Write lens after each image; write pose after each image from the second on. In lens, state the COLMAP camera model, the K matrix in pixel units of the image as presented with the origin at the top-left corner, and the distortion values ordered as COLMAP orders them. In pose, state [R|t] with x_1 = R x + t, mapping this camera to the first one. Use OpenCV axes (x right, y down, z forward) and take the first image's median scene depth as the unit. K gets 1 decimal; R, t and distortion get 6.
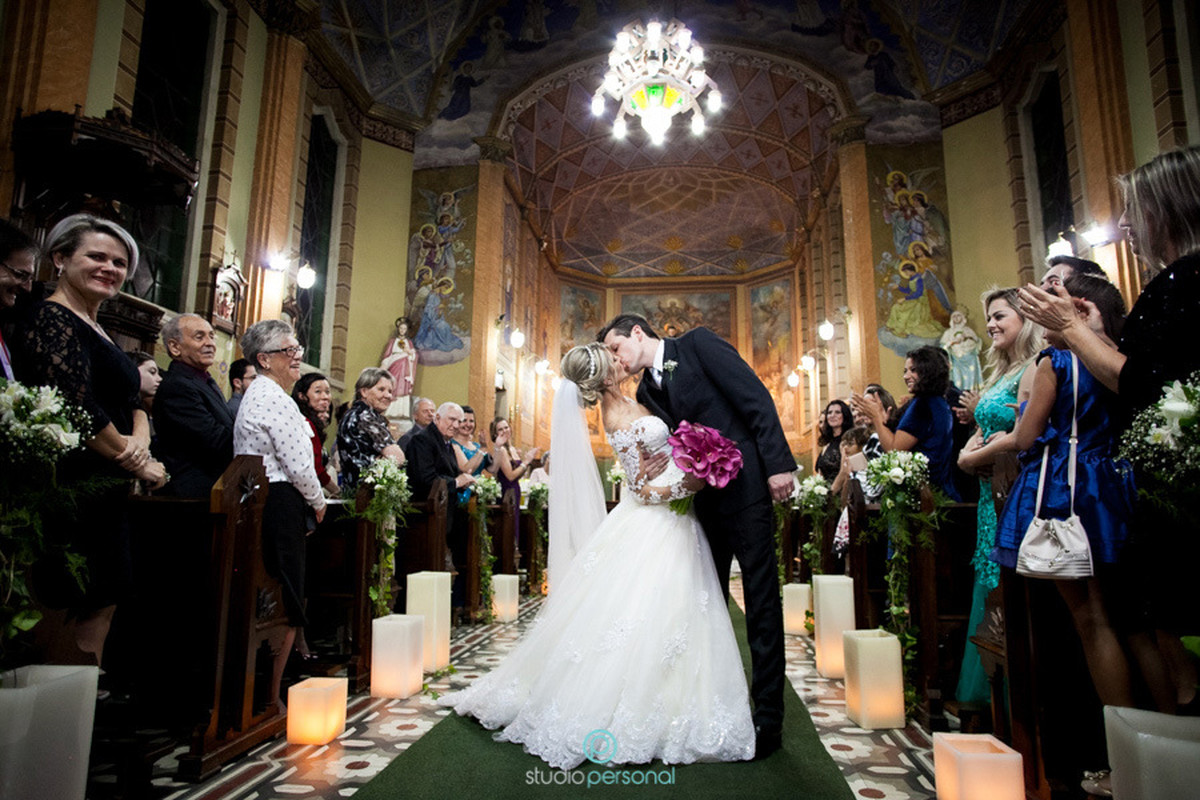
lens RADIAL K [[679.3, 0, 622.6], [0, 679.3, 393.8], [0, 0, 1]] dist [-0.016288, 0.006036]
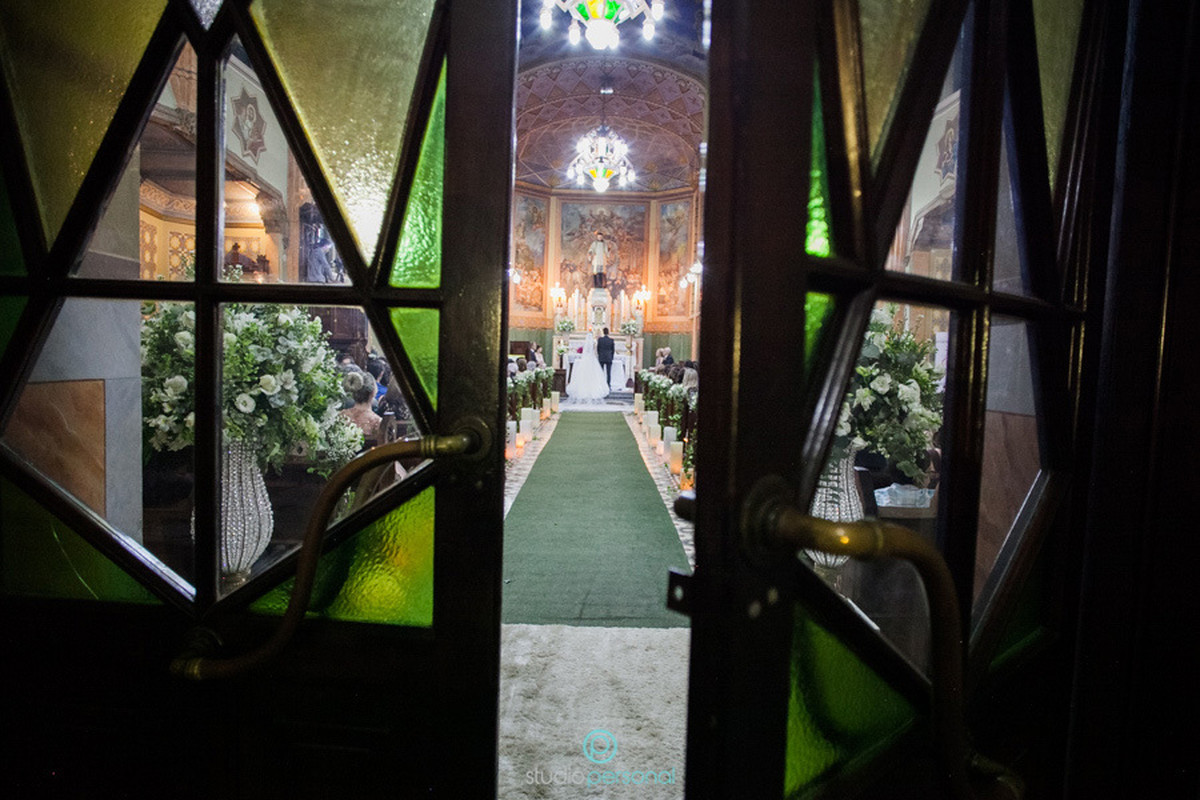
lens RADIAL K [[679.3, 0, 607.5], [0, 679.3, 392.8], [0, 0, 1]] dist [-0.016288, 0.006036]
pose [[0.994508, 0.024347, 0.101794, -0.039876], [-0.046529, 0.974024, 0.221613, -0.087279], [-0.093754, -0.225132, 0.969807, -0.352353]]
